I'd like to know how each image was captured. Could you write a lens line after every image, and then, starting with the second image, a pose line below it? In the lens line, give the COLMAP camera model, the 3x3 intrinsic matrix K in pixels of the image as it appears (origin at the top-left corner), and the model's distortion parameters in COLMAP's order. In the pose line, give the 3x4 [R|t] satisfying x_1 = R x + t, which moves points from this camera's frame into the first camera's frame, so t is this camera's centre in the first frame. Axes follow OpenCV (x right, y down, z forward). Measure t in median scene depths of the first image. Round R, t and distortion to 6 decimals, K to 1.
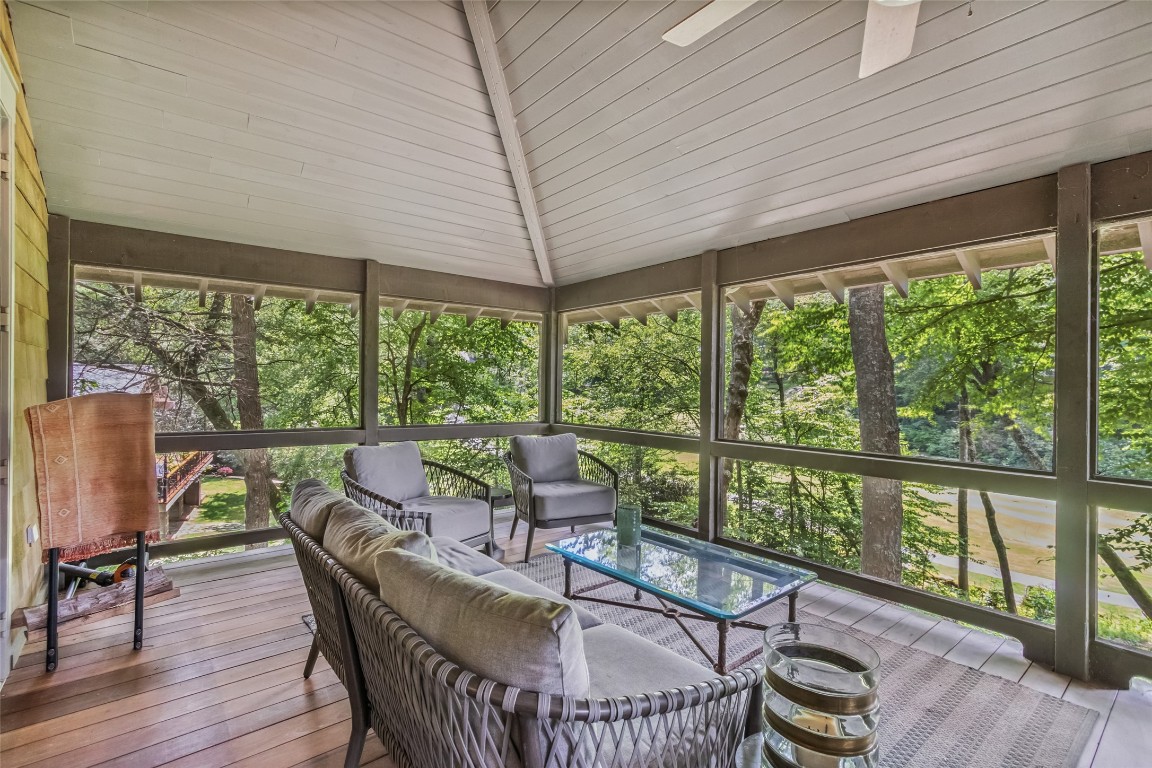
lens RADIAL K [[526.5, 0, 563.6], [0, 526.5, 380.3], [0, 0, 1]] dist [0.009314, -0.000886]
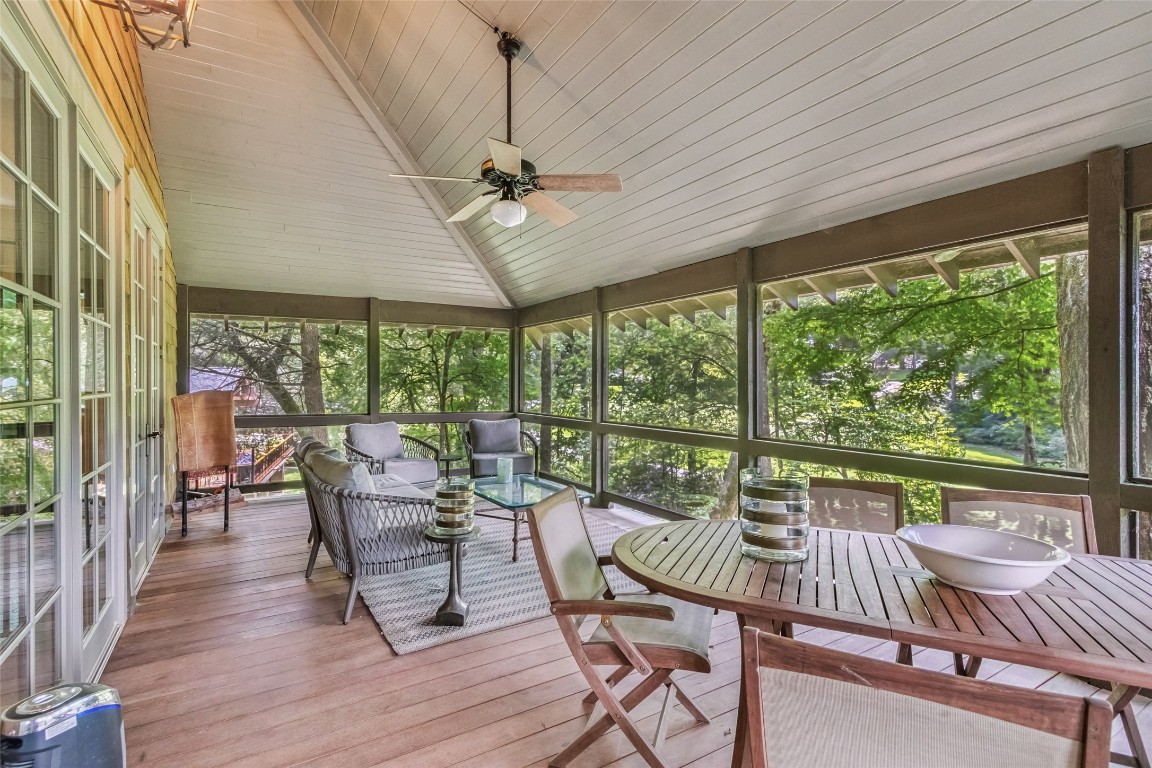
lens RADIAL K [[536.5, 0, 562.3], [0, 536.5, 379.0], [0, 0, 1]] dist [0.011392, -0.001449]
pose [[0.991859, -0.008130, -0.127079, 0.372106], [0.008499, 0.999961, 0.002364, -0.004818], [0.127054, -0.003425, 0.991890, -0.440655]]
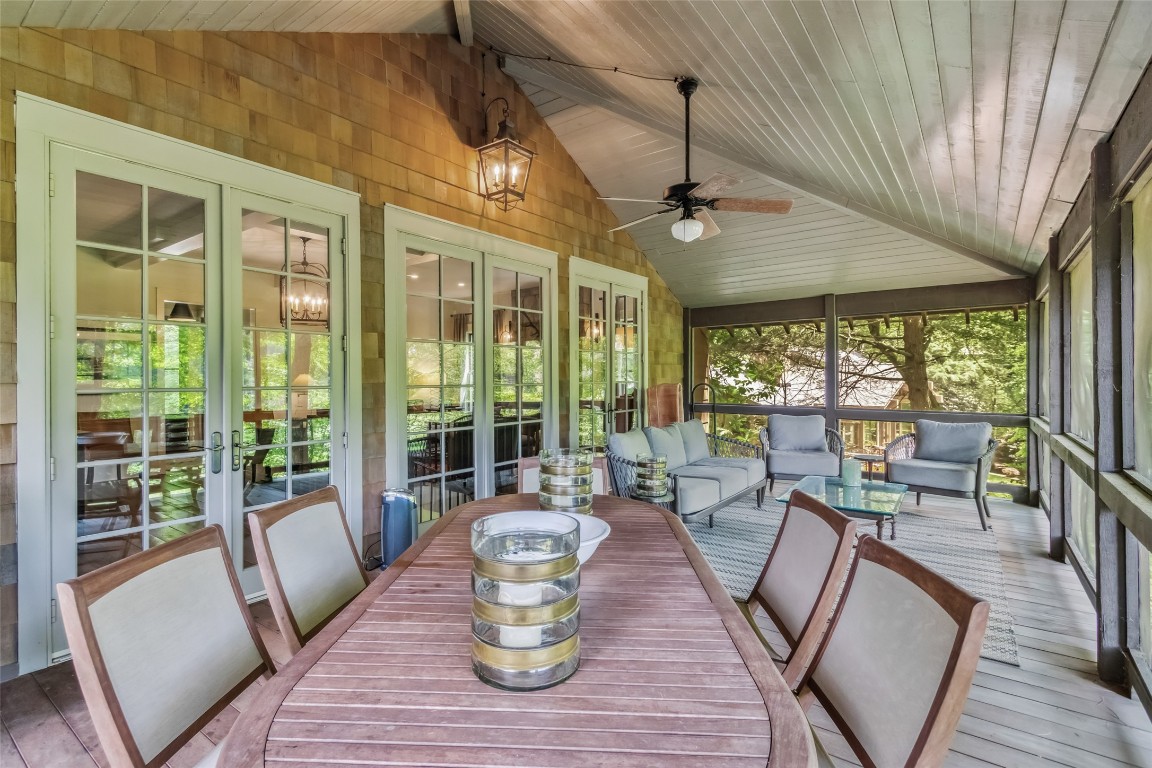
lens RADIAL K [[547.3, 0, 564.8], [0, 547.3, 380.4], [0, 0, 1]] dist [0.009610, -0.000162]
pose [[0.247543, -0.004415, -0.968867, 1.037742], [0.015392, 0.999881, -0.000624, 0.004363], [0.968755, -0.014758, 0.247581, -0.106267]]
